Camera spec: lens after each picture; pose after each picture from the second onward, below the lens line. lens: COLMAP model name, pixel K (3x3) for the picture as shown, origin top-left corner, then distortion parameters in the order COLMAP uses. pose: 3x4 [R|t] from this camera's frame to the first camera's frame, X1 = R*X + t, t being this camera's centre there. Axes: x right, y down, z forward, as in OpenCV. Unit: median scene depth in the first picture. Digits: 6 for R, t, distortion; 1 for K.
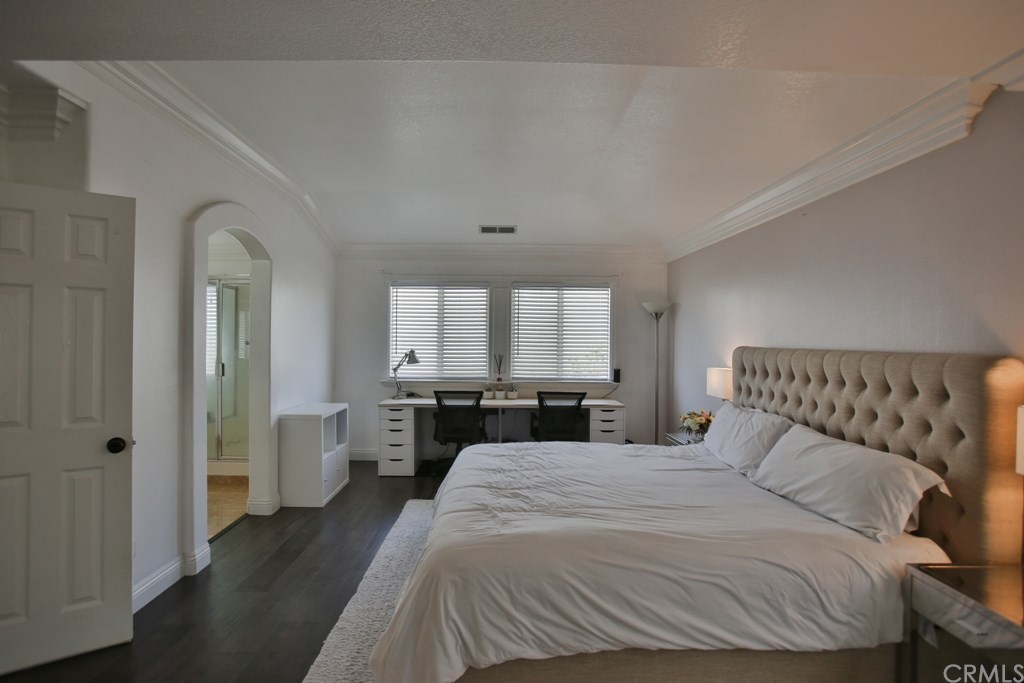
lens RADIAL K [[520.6, 0, 507.8], [0, 520.6, 334.9], [0, 0, 1]] dist [-0.084157, 0.042909]
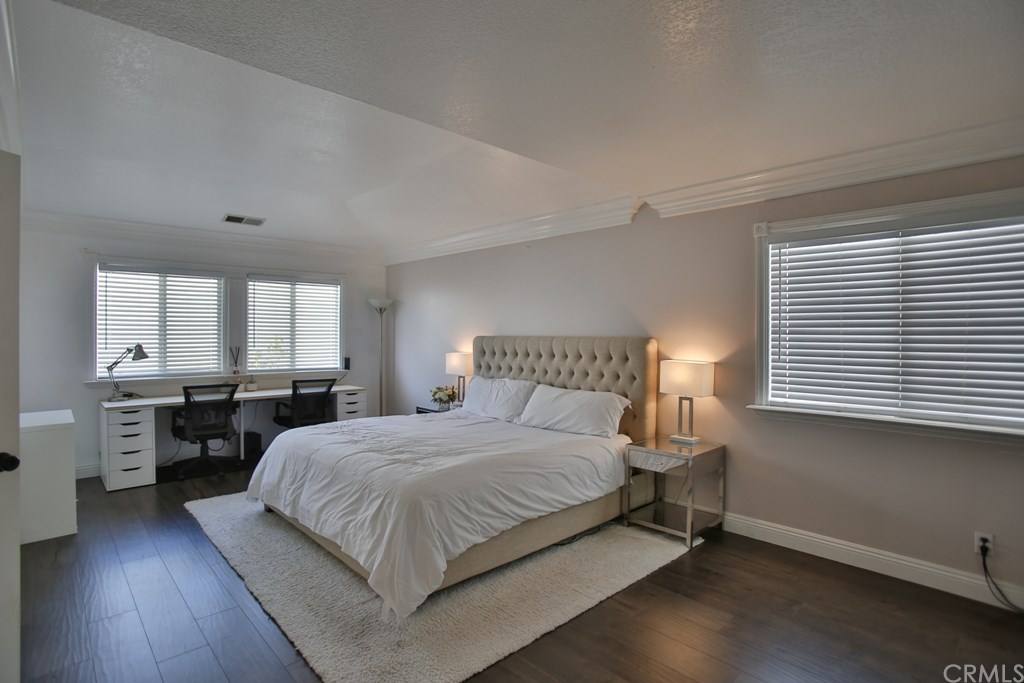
lens RADIAL K [[520.6, 0, 507.8], [0, 520.6, 334.9], [0, 0, 1]] dist [-0.084157, 0.042909]
pose [[0.734044, -0.008334, 0.679051, -0.441097], [-0.000896, 0.999912, 0.013241, 0.002388], [-0.679102, -0.010327, 0.733971, -0.078513]]
